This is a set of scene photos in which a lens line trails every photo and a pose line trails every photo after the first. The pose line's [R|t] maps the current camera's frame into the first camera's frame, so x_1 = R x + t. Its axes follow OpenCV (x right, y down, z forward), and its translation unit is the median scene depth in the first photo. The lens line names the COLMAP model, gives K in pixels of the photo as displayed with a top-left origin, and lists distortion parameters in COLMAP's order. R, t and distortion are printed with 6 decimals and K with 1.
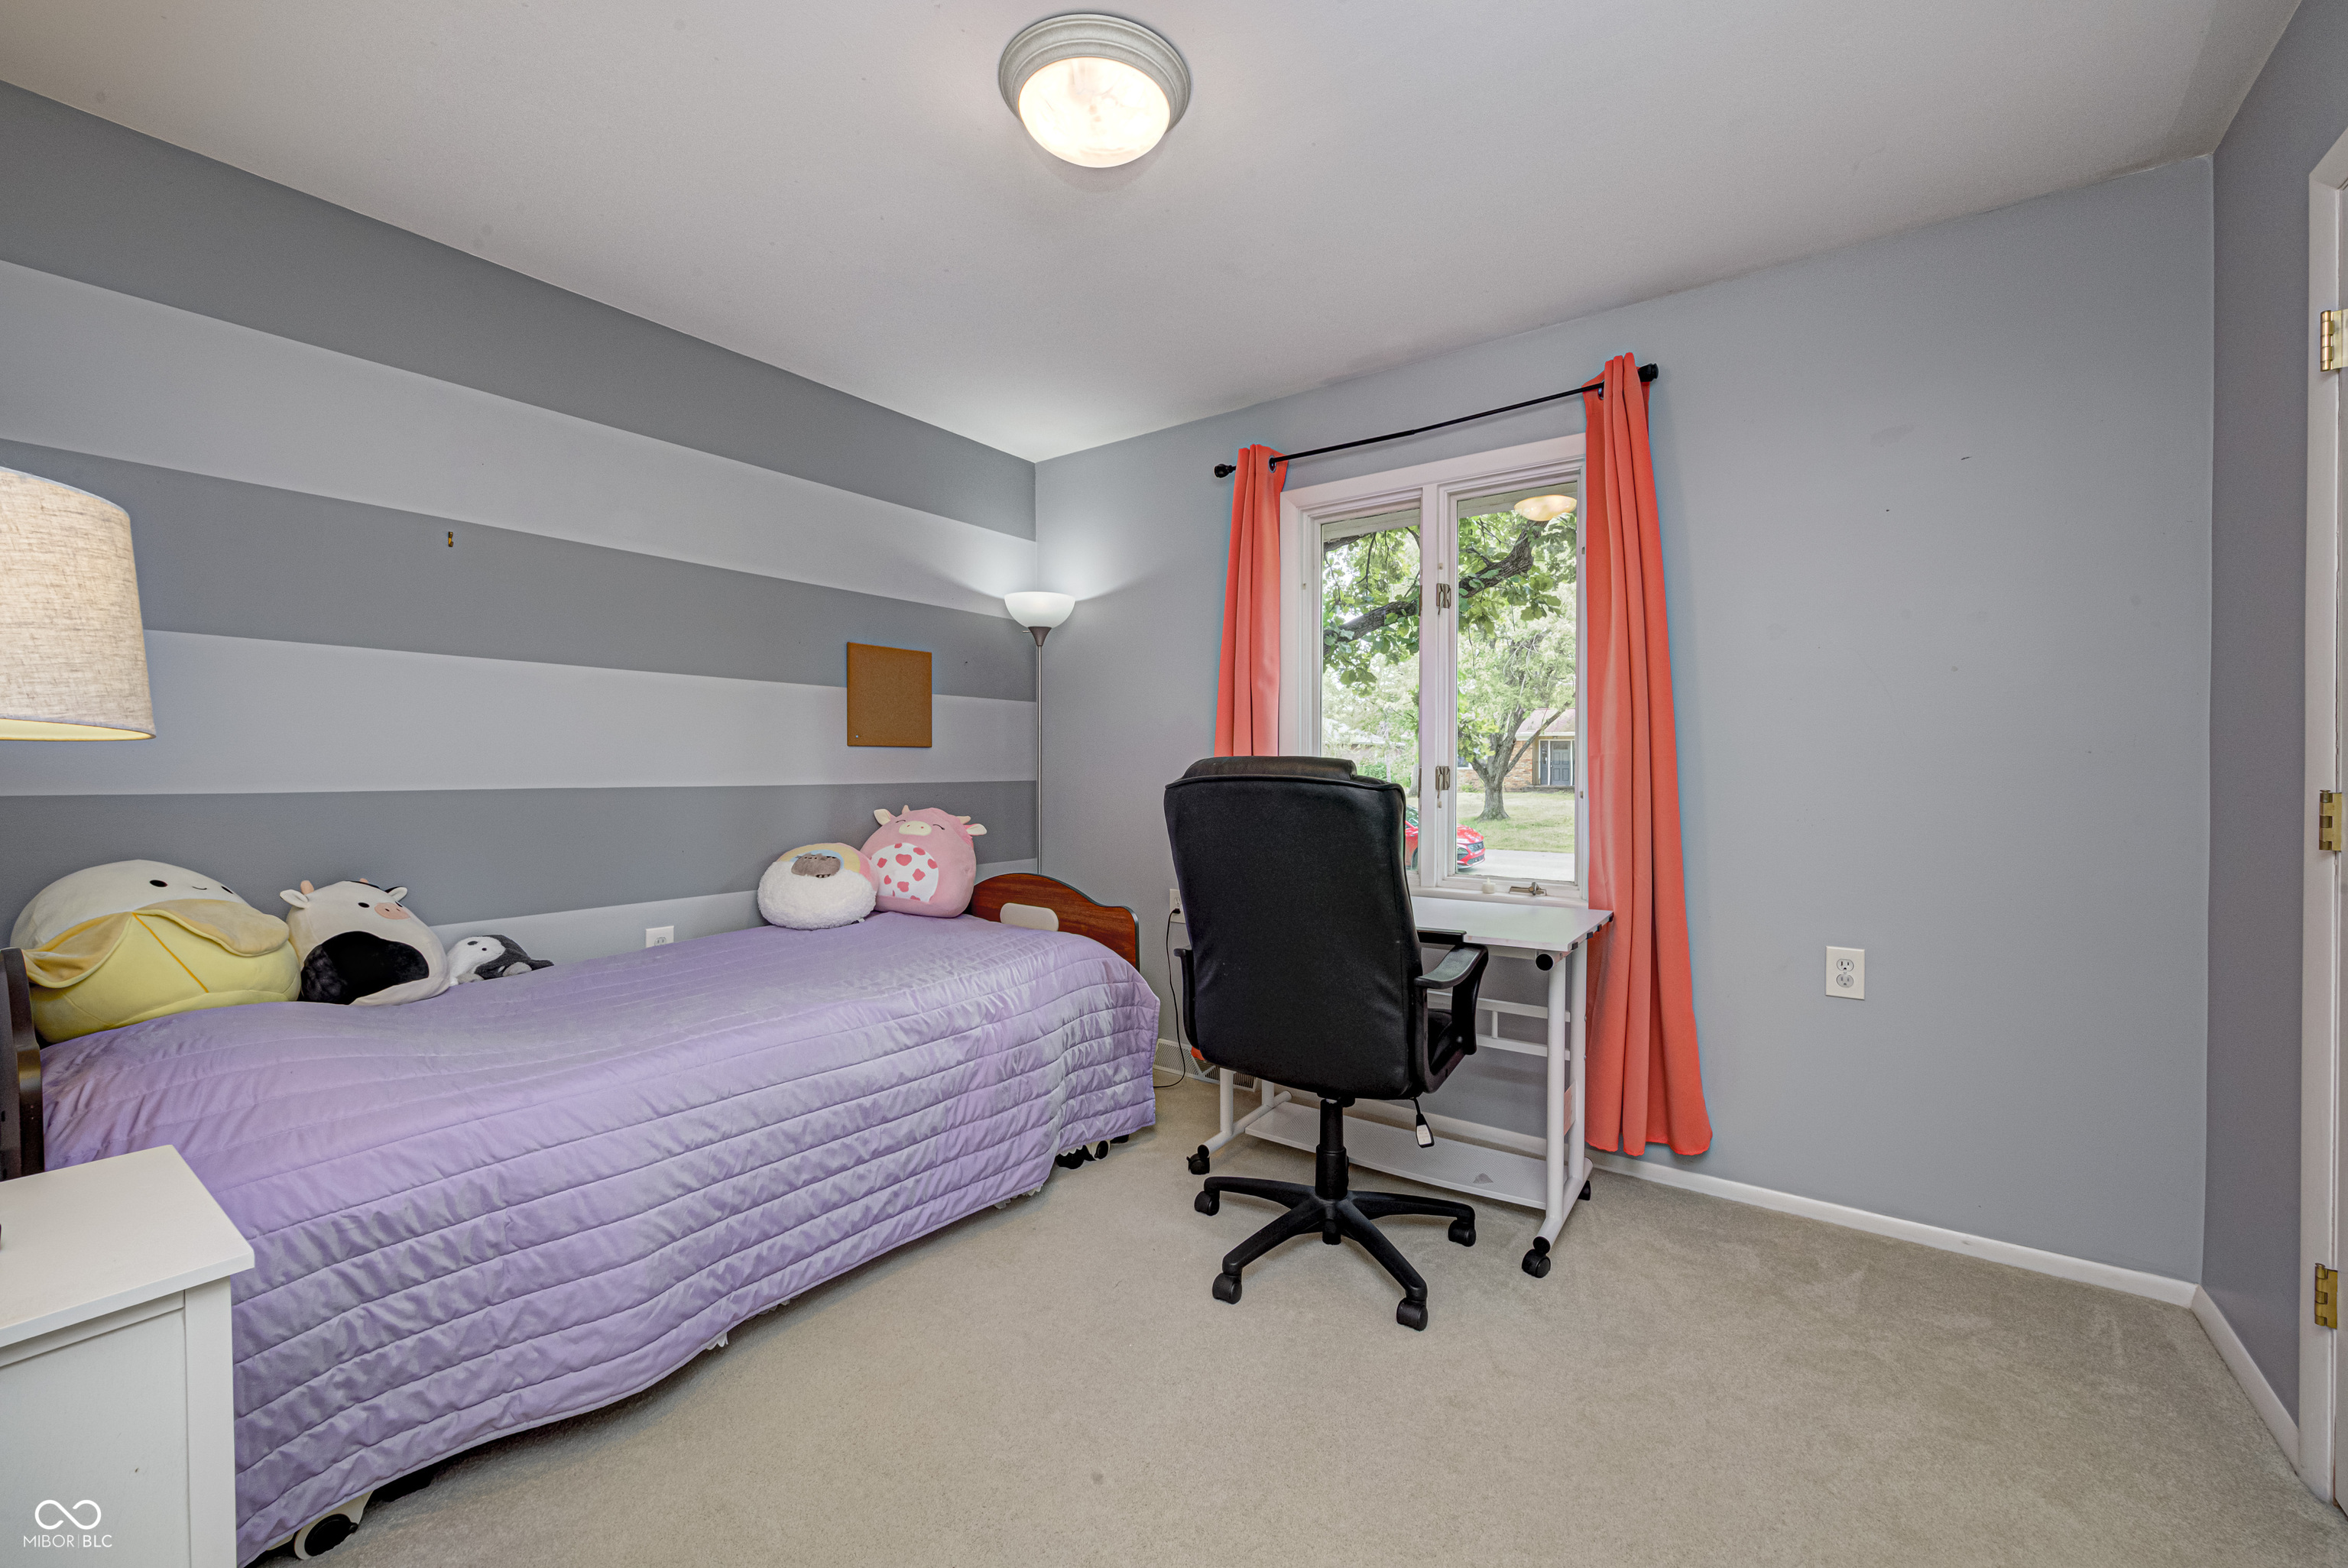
lens RADIAL K [[938.7, 0, 1179.9], [0, 938.7, 788.8], [0, 0, 1]] dist [0.000890, -0.000128]
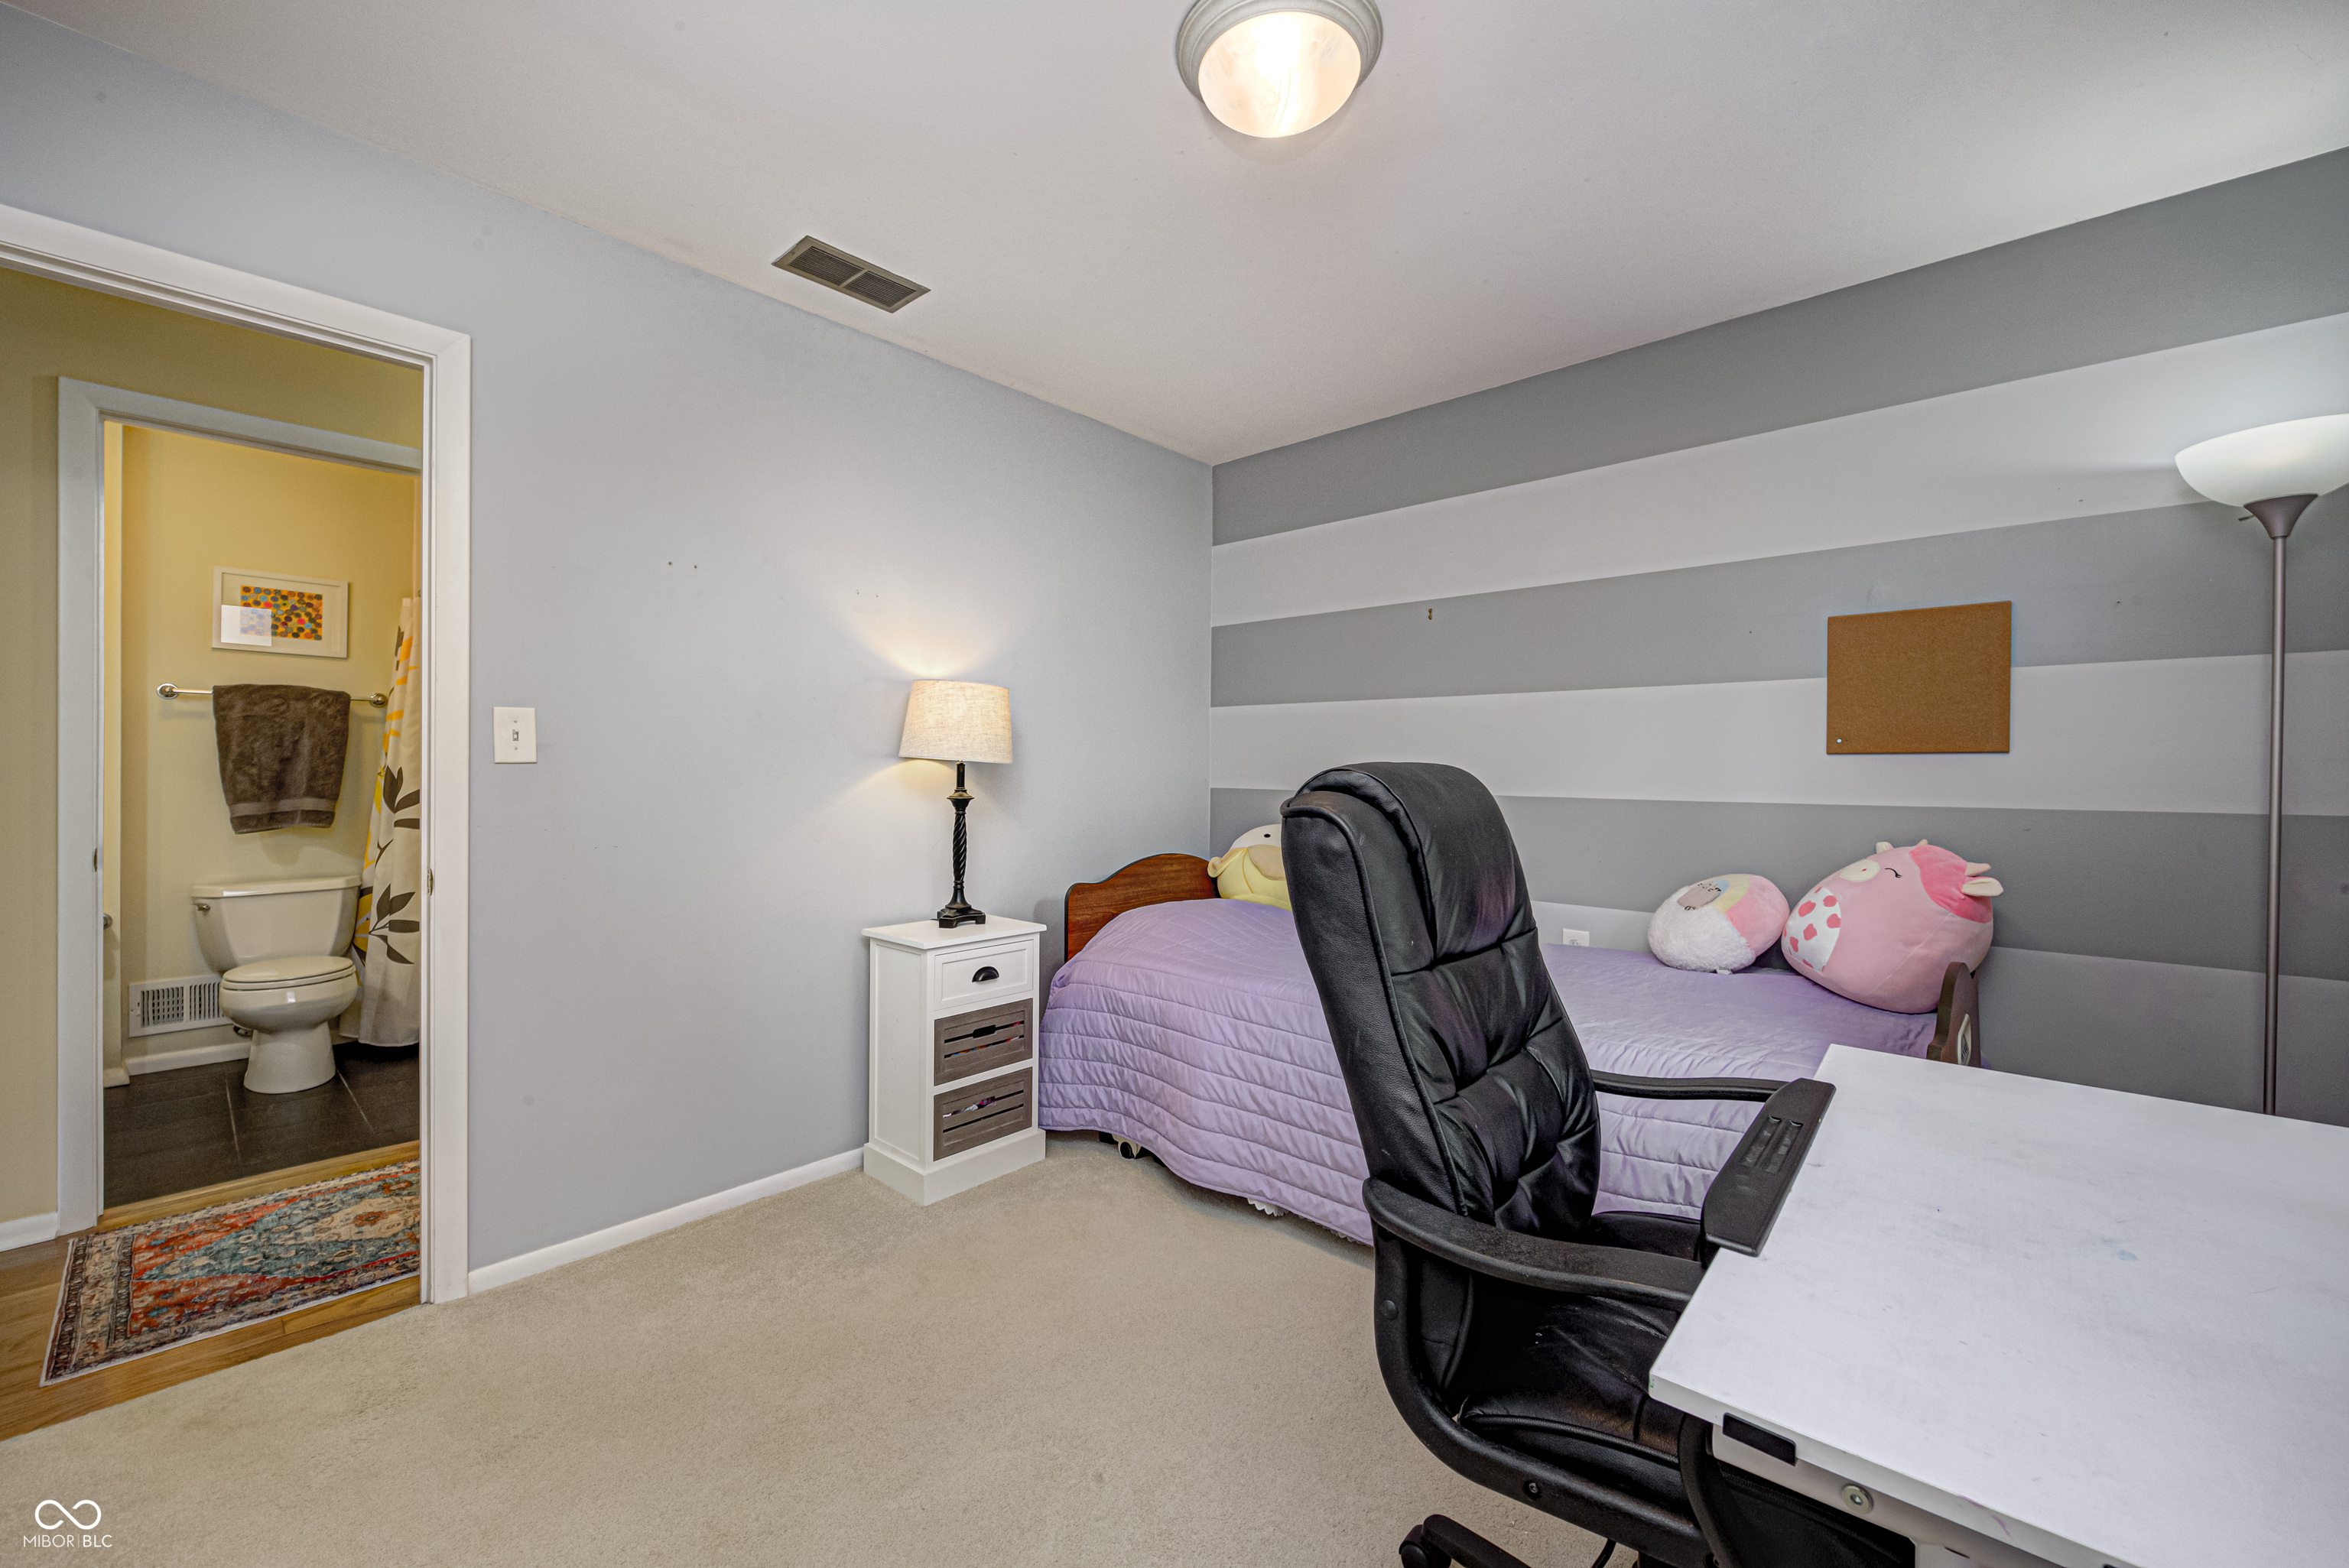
lens RADIAL K [[939.1, 0, 1175.6], [0, 939.1, 787.9], [0, 0, 1]] dist [0.000890, -0.000128]
pose [[-0.121928, 0.014767, -0.992429, 0.556416], [-0.033318, 0.999265, 0.018962, -0.017486], [0.991980, 0.035378, -0.121346, 0.677096]]
